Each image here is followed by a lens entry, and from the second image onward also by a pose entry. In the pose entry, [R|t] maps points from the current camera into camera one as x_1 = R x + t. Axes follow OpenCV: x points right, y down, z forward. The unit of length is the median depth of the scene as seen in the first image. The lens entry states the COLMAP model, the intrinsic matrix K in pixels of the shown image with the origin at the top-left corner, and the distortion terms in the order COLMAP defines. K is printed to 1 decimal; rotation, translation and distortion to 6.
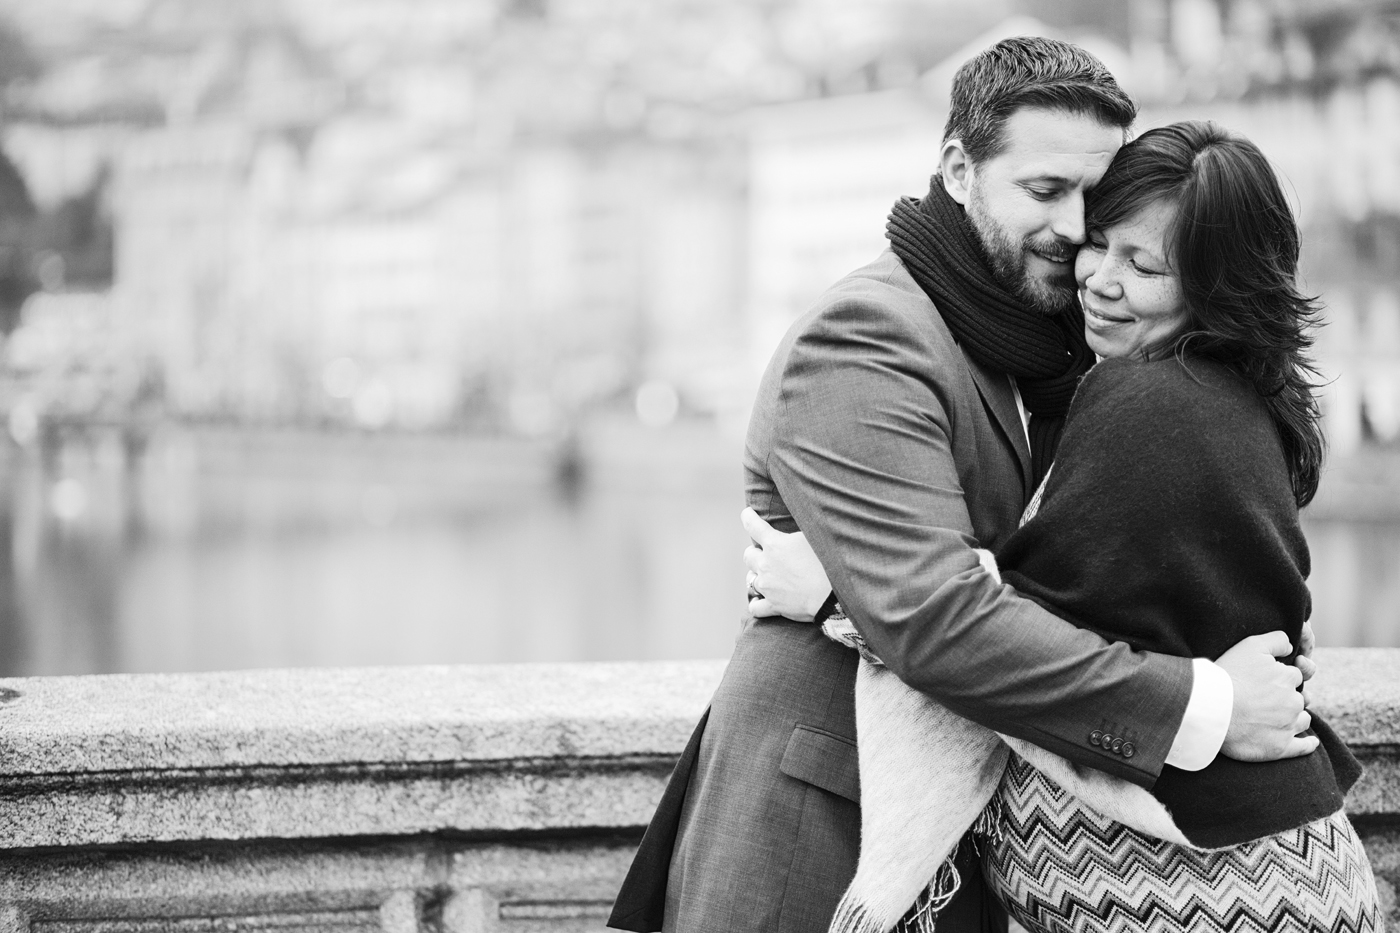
lens RADIAL K [[3646.0, 0, 700.0], [0, 3646.0, 466.5], [0, 0, 1]] dist [-0.074145, -0.690359]
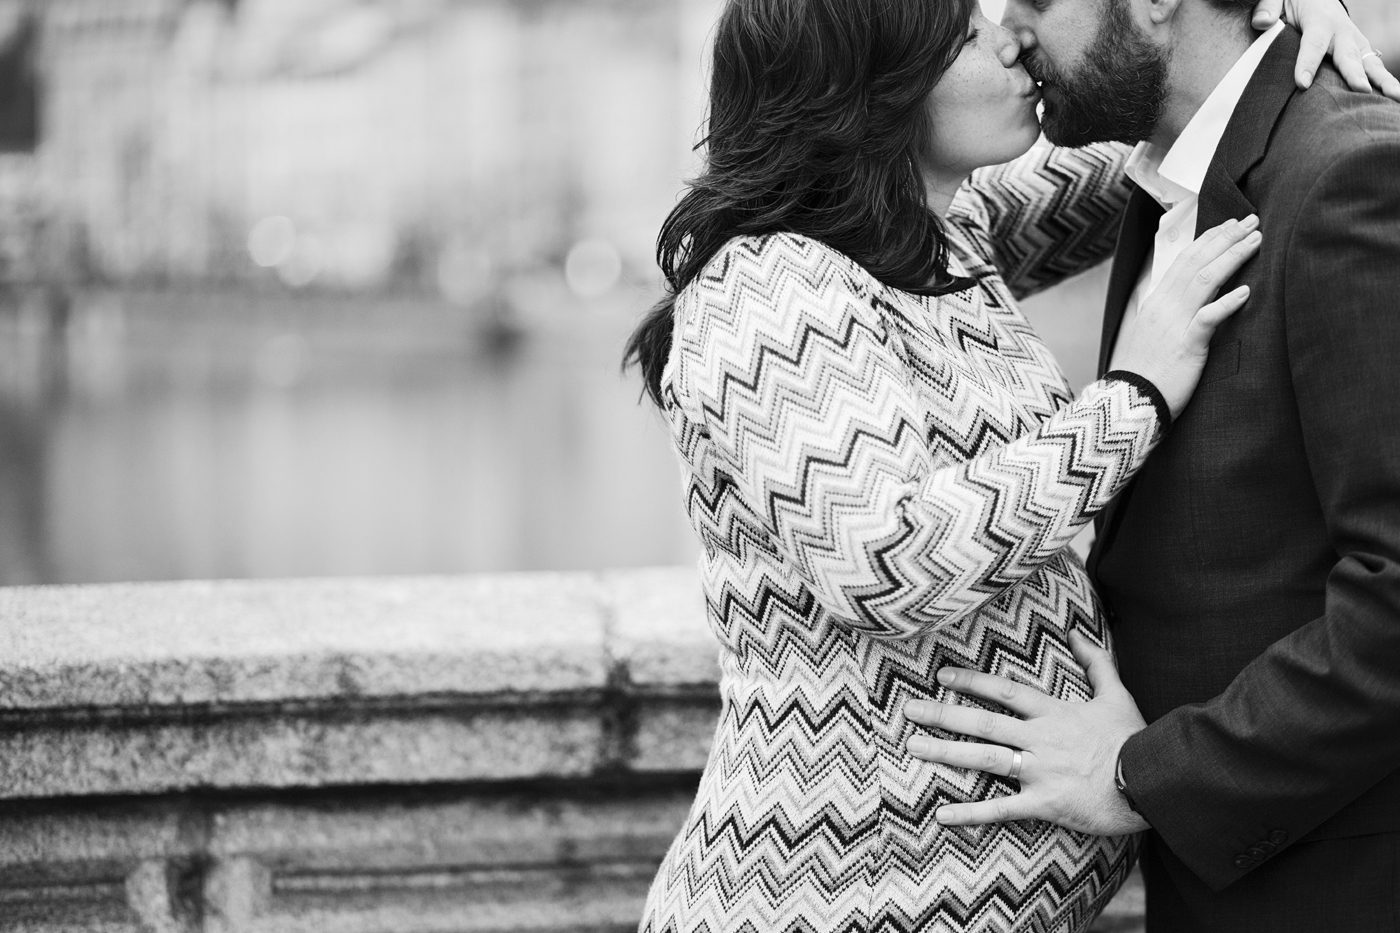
lens RADIAL K [[3646.0, 0, 700.0], [0, 3646.0, 466.5], [0, 0, 1]] dist [-0.074145, -0.690359]
pose [[0.999895, -0.001152, 0.014432, 0.030169], [0.000609, 0.999293, 0.037604, -0.002437], [-0.014465, -0.037592, 0.999188, 0.187899]]
